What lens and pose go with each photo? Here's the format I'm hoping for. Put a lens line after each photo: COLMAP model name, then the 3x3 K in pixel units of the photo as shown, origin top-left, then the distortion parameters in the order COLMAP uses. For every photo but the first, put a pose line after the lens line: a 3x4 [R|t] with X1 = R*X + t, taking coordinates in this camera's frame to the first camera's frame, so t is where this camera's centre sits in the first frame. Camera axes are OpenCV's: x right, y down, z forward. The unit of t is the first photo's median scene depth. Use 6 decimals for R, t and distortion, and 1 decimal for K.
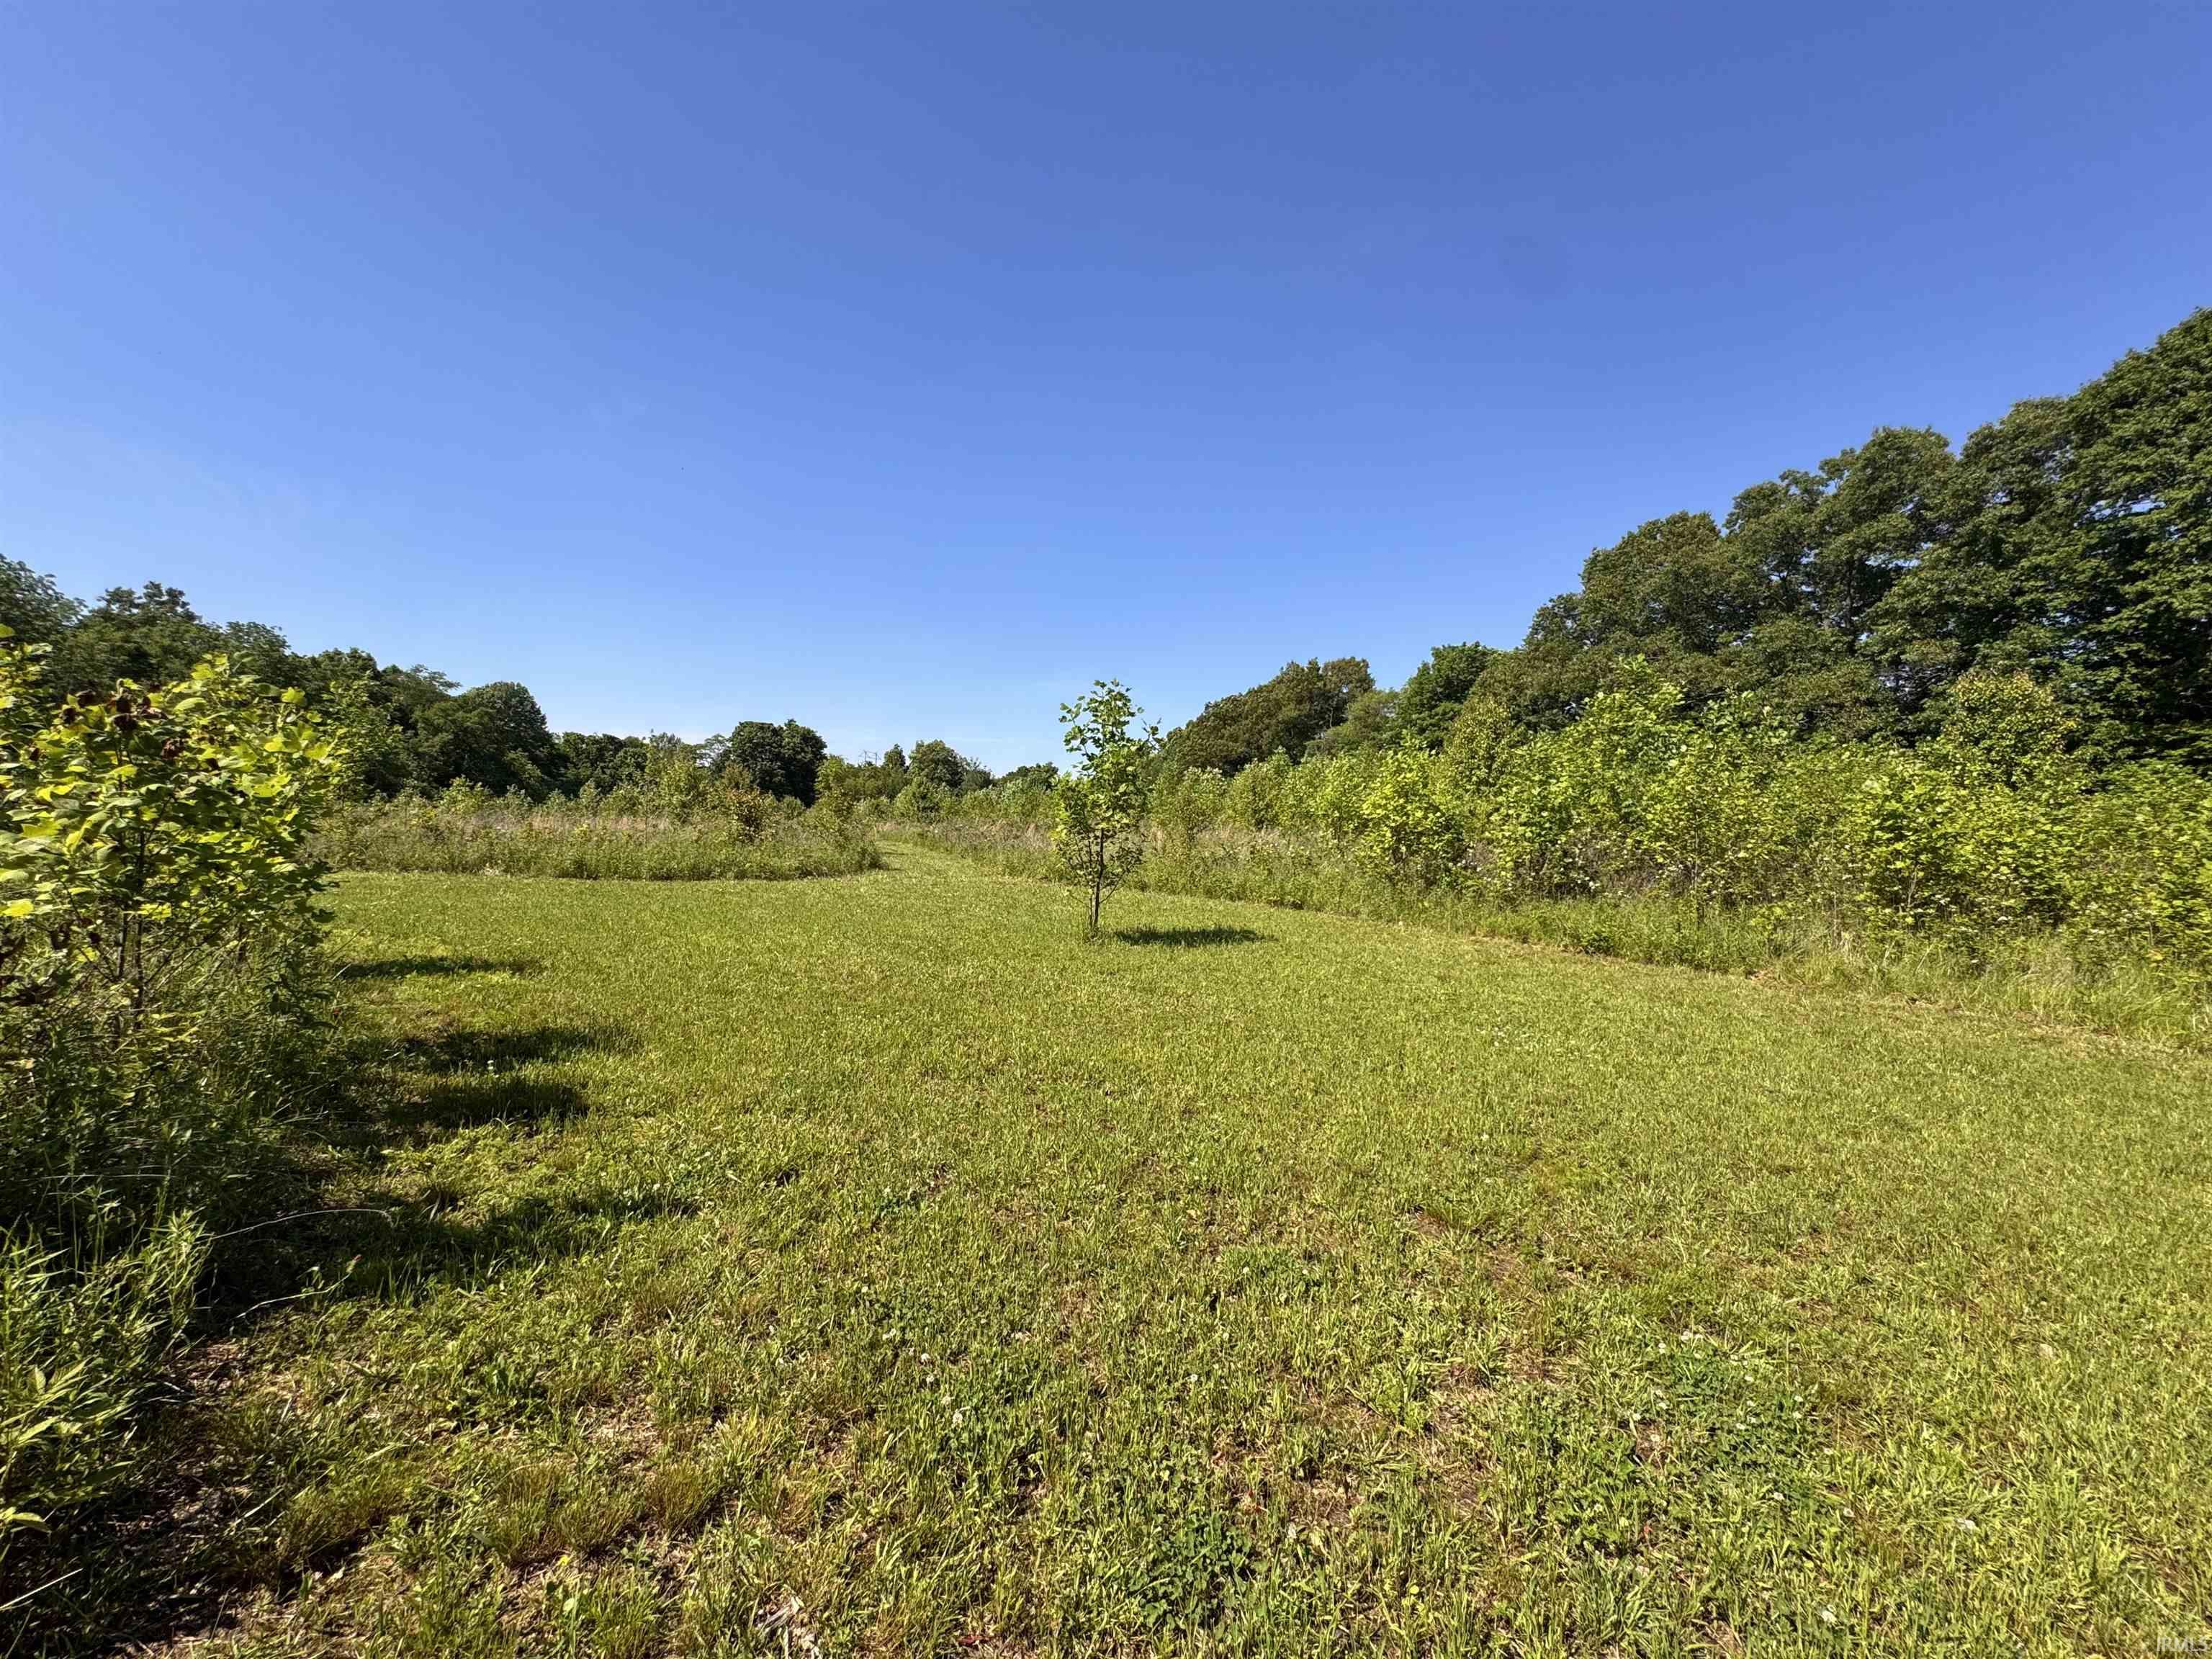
lens RADIAL K [[889.9, 0, 1106.0], [0, 889.9, 829.5], [0, 0, 1]] dist [-0.000808, 0.000236]
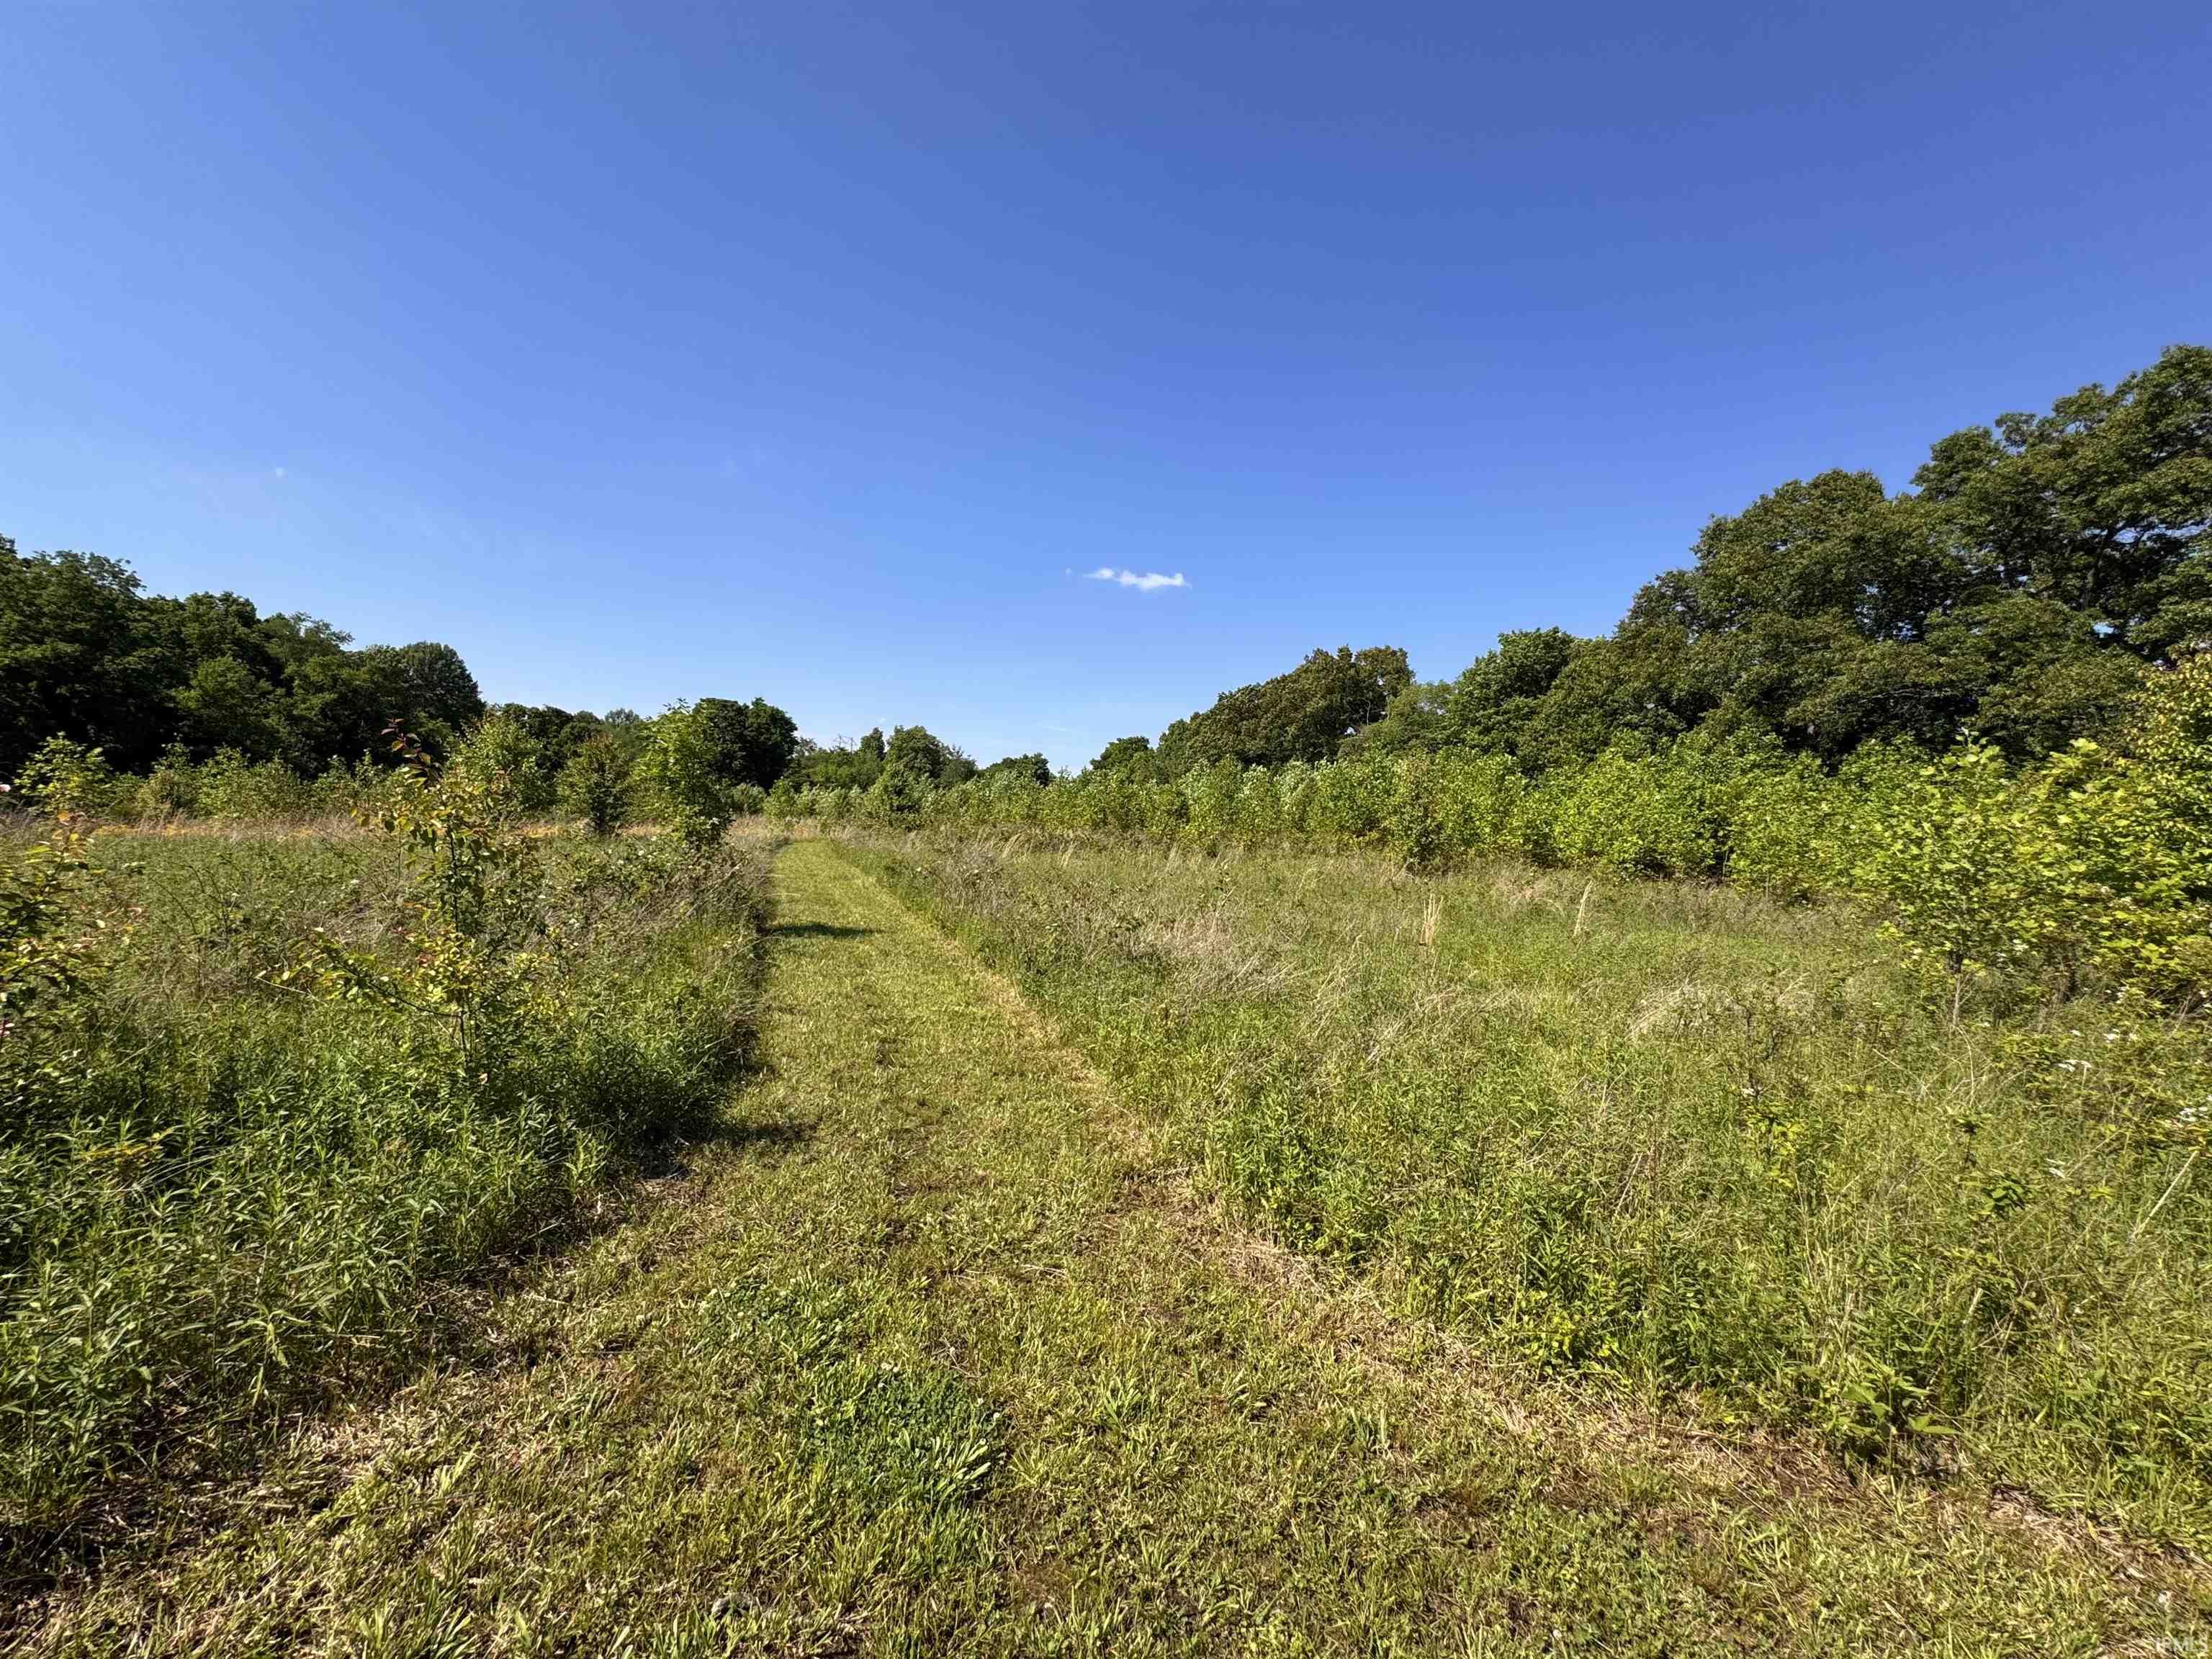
lens RADIAL K [[890.2, 0, 1106.0], [0, 890.2, 829.5], [0, 0, 1]] dist [0.014469, -0.005513]
pose [[0.999255, 0.030037, 0.024226, -0.066586], [-0.030184, 0.999528, 0.005709, -0.019388], [-0.024043, -0.006436, 0.999690, 0.334697]]
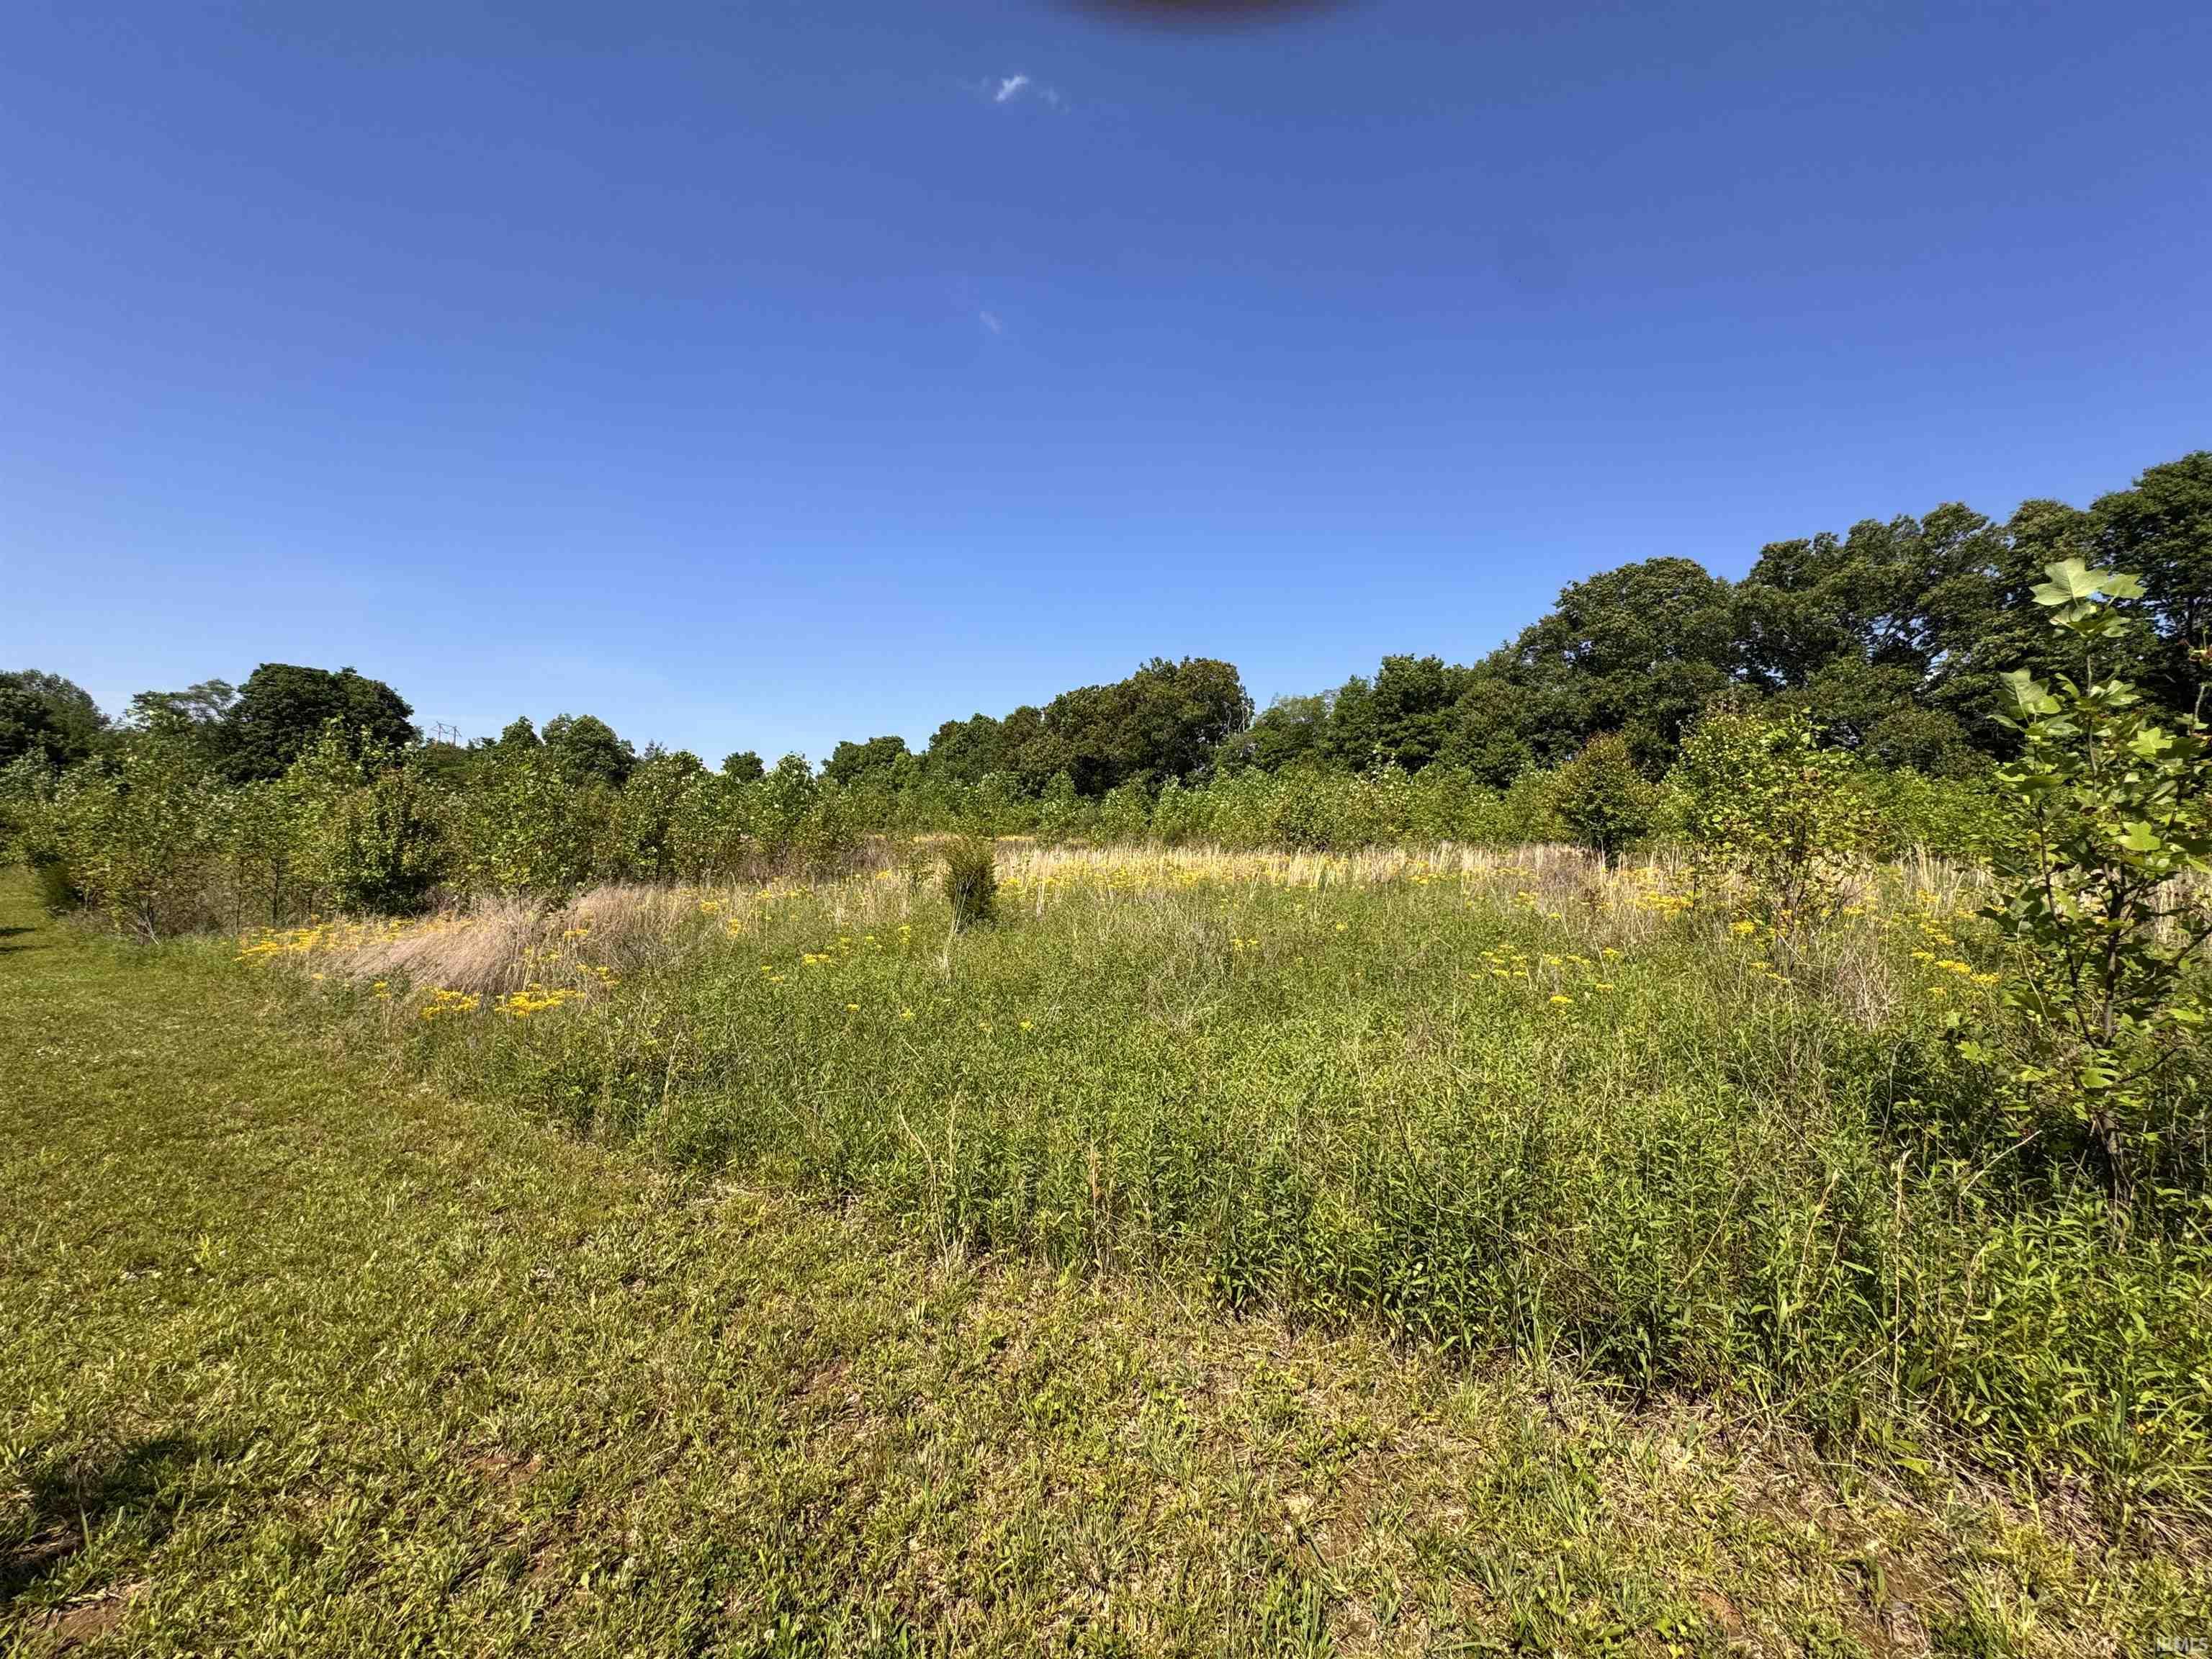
lens RADIAL K [[884.1, 0, 1106.0], [0, 884.1, 829.5], [0, 0, 1]] dist [-0.002484, -0.000261]
pose [[0.873888, 0.010103, 0.486023, -0.850755], [-0.007832, 0.999947, -0.006705, -0.015228], [-0.486065, 0.002053, 0.873920, 0.699218]]
